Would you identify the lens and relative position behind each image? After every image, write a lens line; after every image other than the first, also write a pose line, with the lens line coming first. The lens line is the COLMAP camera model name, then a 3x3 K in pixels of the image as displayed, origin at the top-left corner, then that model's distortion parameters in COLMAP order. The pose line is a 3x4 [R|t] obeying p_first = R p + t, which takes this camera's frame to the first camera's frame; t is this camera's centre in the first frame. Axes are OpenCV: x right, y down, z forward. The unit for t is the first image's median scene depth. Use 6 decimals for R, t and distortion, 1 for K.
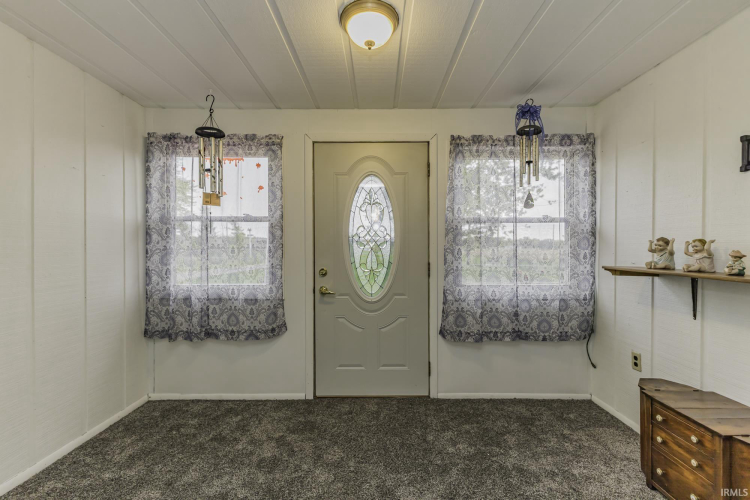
lens RADIAL K [[322.7, 0, 375.0], [0, 322.7, 250.0], [0, 0, 1]] dist [0.003940, 0.000064]
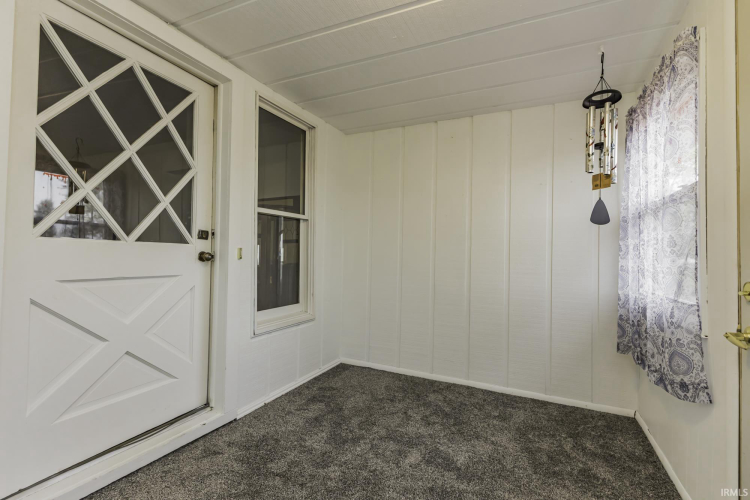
lens RADIAL K [[322.7, 0, 375.0], [0, 322.7, 250.0], [0, 0, 1]] dist [0.003940, 0.000064]
pose [[-0.448396, -0.014644, -0.893715, 0.472341], [-0.024643, 0.999688, -0.004016, 0.033023], [0.893495, 0.020223, -0.448617, 0.870094]]
